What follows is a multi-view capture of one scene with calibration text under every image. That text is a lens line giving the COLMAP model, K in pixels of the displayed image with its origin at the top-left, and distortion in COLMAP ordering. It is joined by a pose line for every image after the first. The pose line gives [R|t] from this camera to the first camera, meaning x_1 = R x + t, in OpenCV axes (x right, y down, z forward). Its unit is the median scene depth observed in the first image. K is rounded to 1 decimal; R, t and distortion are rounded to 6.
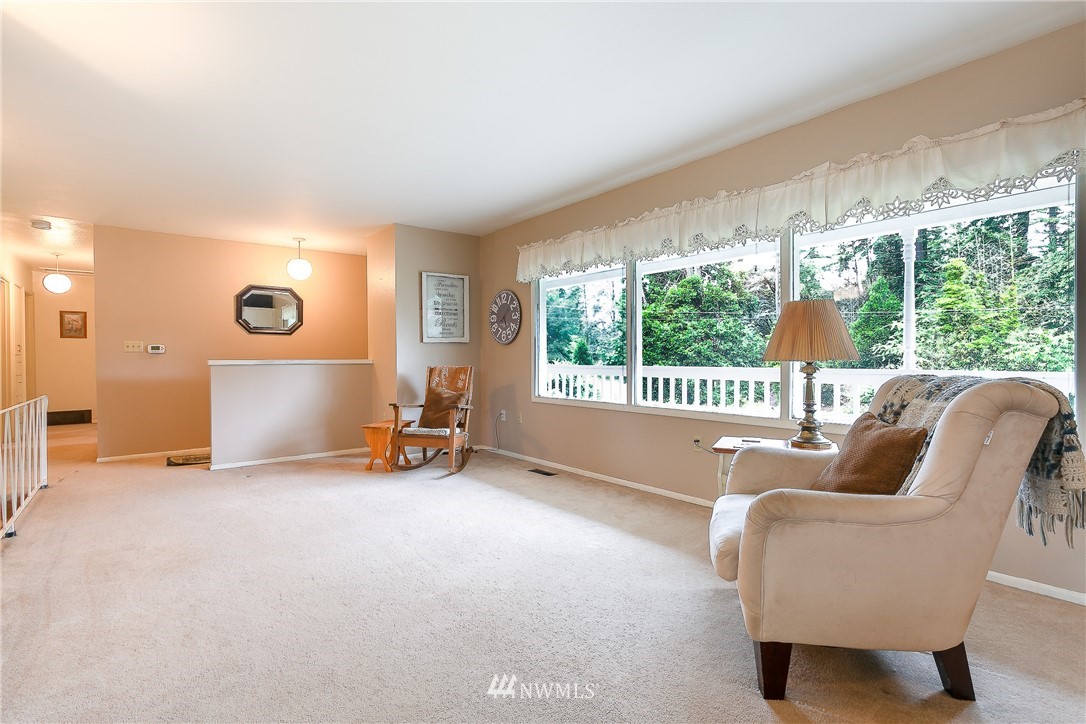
lens RADIAL K [[513.0, 0, 543.0], [0, 513.0, 362.0], [0, 0, 1]] dist [0.008757, 0.000719]
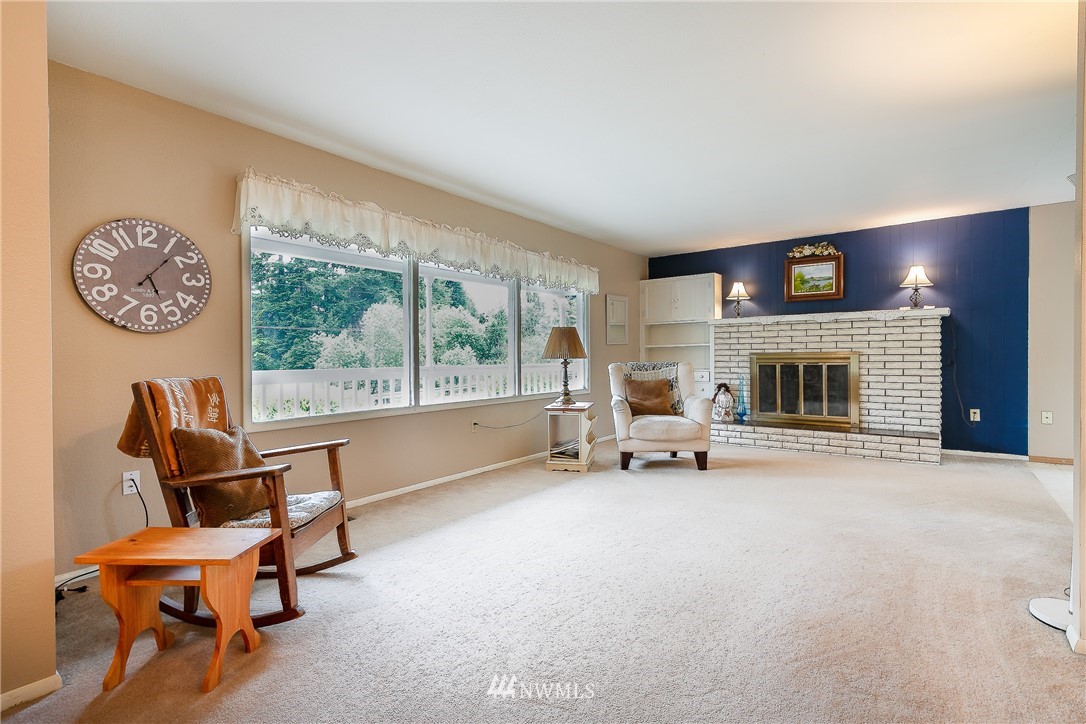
lens RADIAL K [[513.0, 0, 543.0], [0, 513.0, 362.0], [0, 0, 1]] dist [0.008757, 0.000719]
pose [[-0.239388, -0.002203, 0.970922, -0.648851], [0.020381, 0.999766, 0.007293, -0.002196], [-0.970710, 0.021534, -0.239287, 0.768933]]
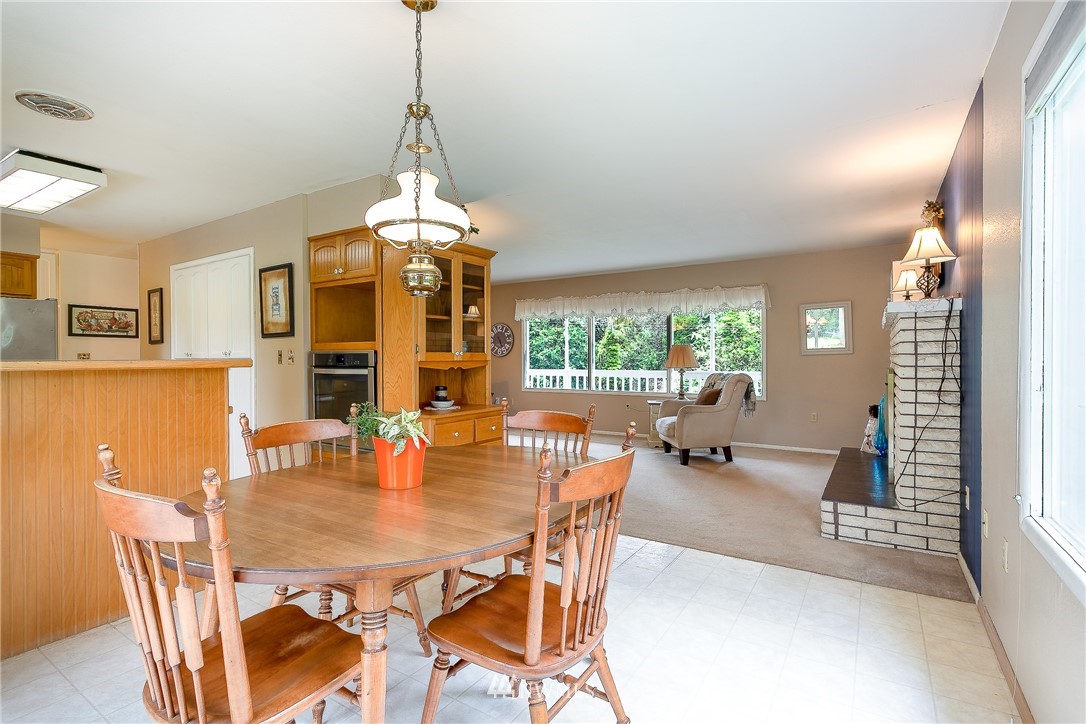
lens RADIAL K [[513.0, 0, 543.0], [0, 513.0, 362.0], [0, 0, 1]] dist [0.008757, 0.000719]
pose [[0.949932, -0.000150, 0.312456, -0.460637], [0.001504, 0.999990, -0.004095, -0.011389], [-0.312453, 0.004360, 0.949923, -0.594969]]
